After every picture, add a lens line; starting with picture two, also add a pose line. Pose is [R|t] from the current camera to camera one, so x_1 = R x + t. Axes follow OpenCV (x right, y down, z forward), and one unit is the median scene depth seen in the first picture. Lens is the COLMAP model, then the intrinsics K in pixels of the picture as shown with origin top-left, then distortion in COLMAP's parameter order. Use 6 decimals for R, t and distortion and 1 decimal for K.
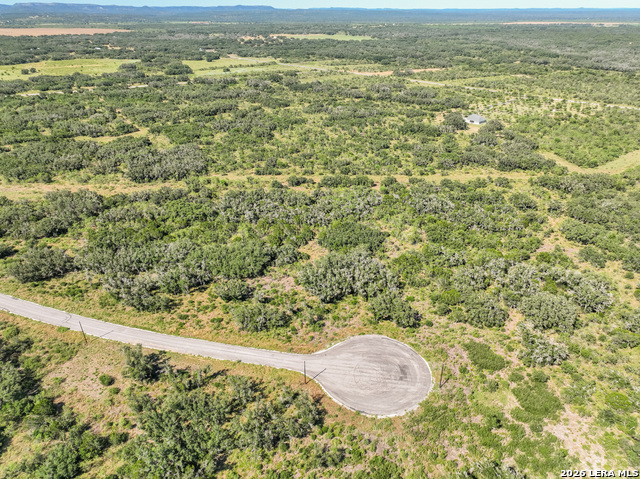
lens RADIAL K [[450.6, 0, 320.0], [0, 450.6, 239.5], [0, 0, 1]] dist [-0.001719, 0.019195]
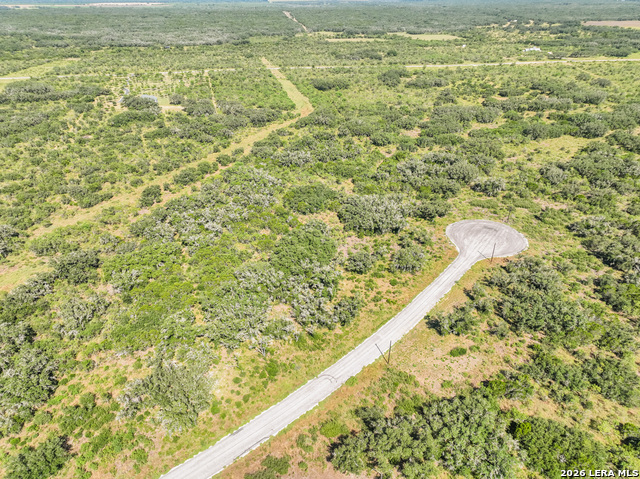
lens RADIAL K [[450.6, 0, 320.0], [0, 450.6, 239.5], [0, 0, 1]] dist [-0.001719, 0.019195]
pose [[0.455730, -0.434172, 0.777049, -1.090691], [0.410956, 0.876993, 0.248994, -0.241316], [-0.789573, 0.205859, 0.578097, 0.518080]]
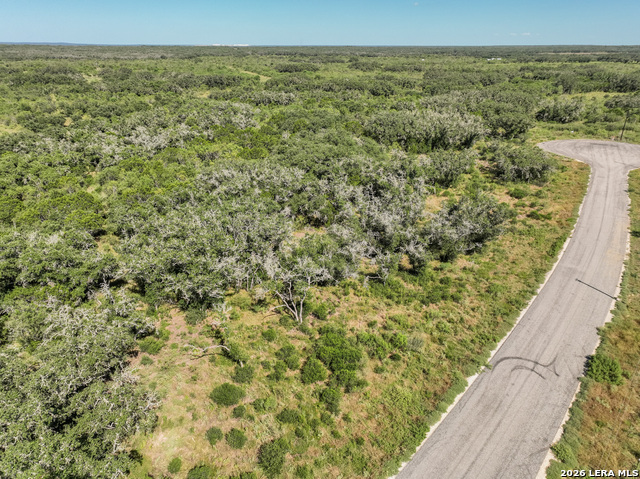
lens RADIAL K [[450.6, 0, 320.0], [0, 450.6, 239.5], [0, 0, 1]] dist [-0.001719, 0.019195]
pose [[0.350859, -0.372785, 0.859028, -0.795461], [0.427219, 0.880037, 0.207409, 0.019655], [-0.833295, 0.294222, 0.468030, 0.977662]]
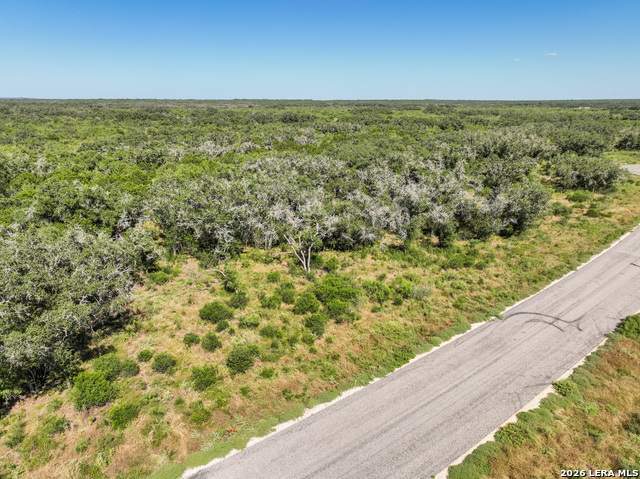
lens RADIAL K [[450.6, 0, 320.0], [0, 450.6, 239.5], [0, 0, 1]] dist [-0.001719, 0.019195]
pose [[0.505425, -0.256299, 0.823928, -0.795766], [0.395187, 0.917593, 0.043014, 0.092010], [-0.767055, 0.303865, 0.565060, 0.967224]]
